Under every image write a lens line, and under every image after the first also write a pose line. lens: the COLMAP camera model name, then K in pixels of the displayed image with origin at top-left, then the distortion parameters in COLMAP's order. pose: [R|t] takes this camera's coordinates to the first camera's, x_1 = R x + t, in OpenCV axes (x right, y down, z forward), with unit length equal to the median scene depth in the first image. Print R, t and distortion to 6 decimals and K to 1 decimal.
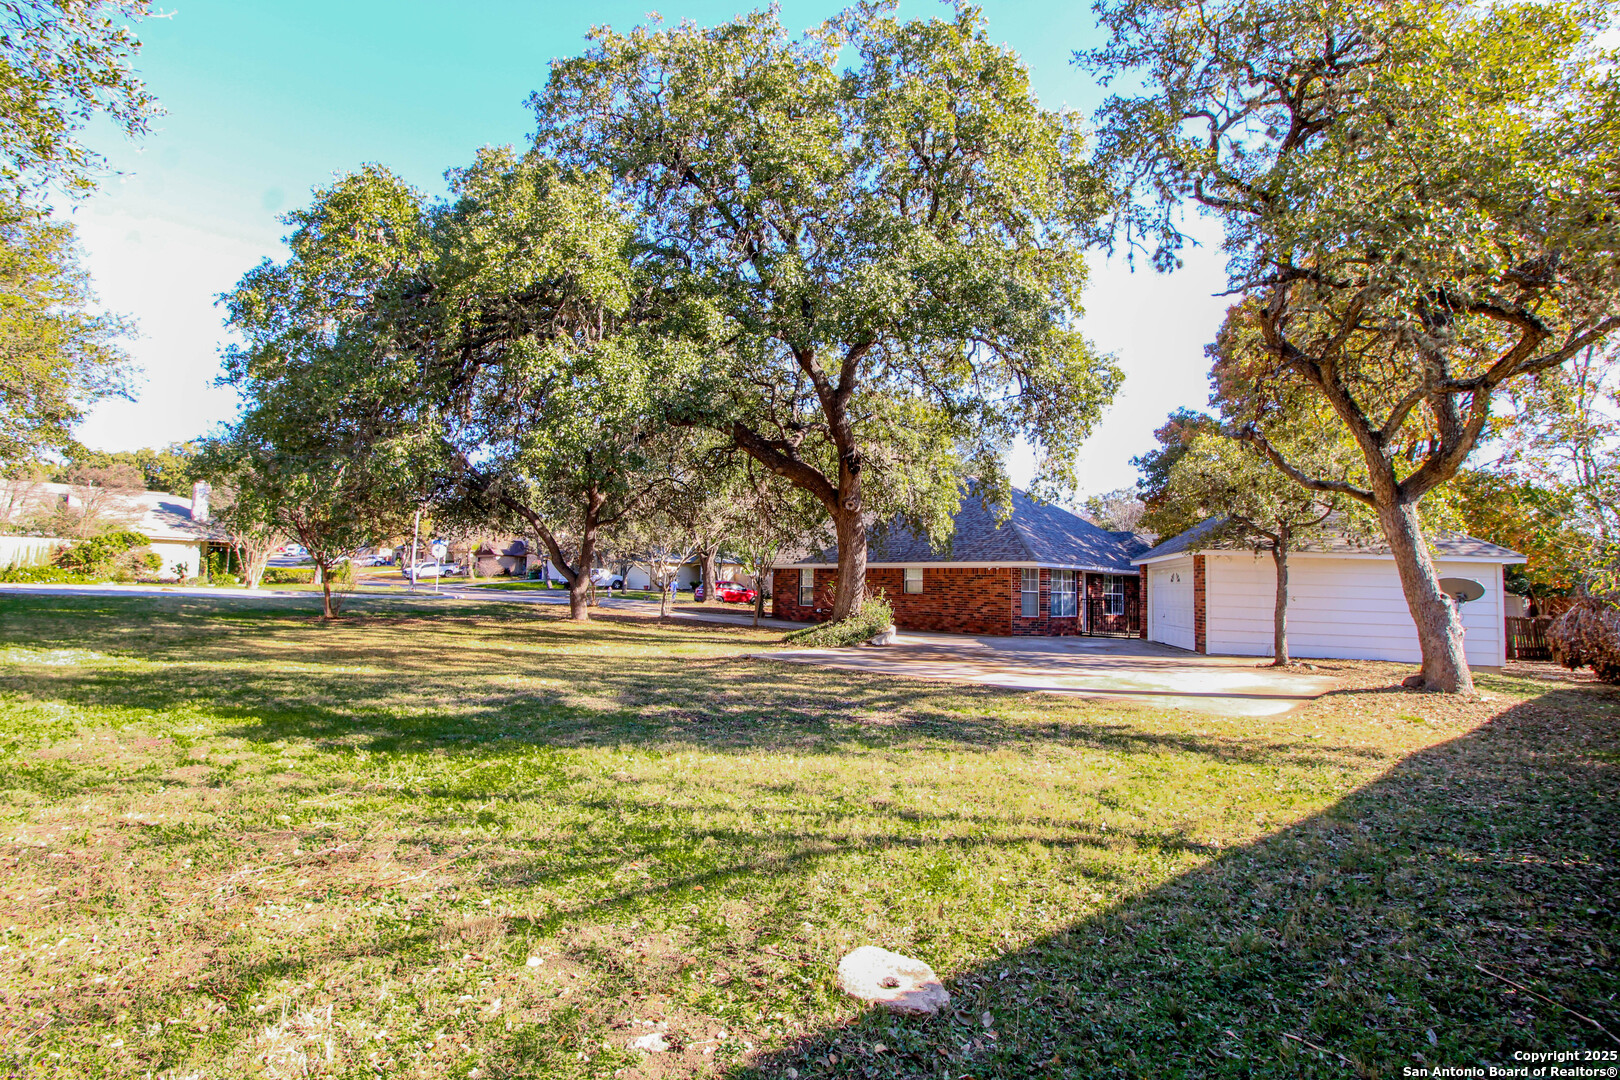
lens RADIAL K [[746.4, 0, 810.9], [0, 746.4, 531.2], [0, 0, 1]] dist [-0.010276, -0.005000]
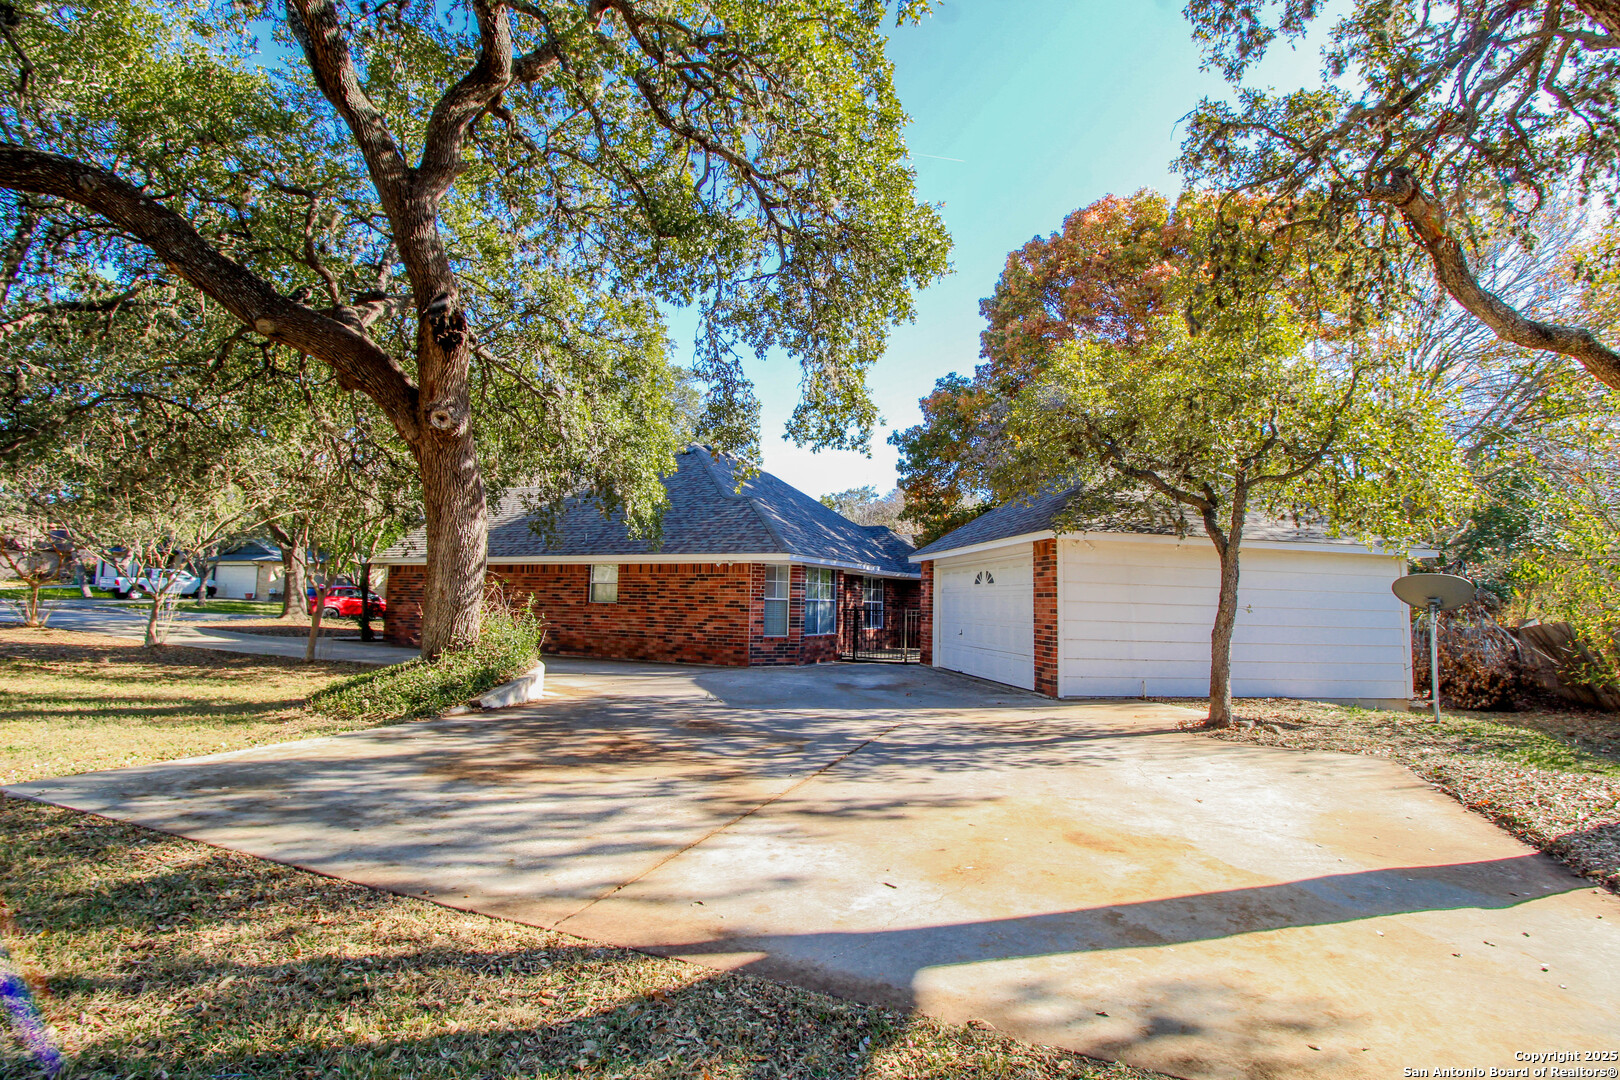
lens RADIAL K [[746.4, 0, 815.7], [0, 746.4, 535.5], [0, 0, 1]] dist [-0.010276, -0.005000]
pose [[0.931277, 0.027886, 0.363243, 0.080640], [-0.025887, 0.999611, -0.010370, 0.029933], [-0.363390, 0.000254, 0.931637, 0.361458]]
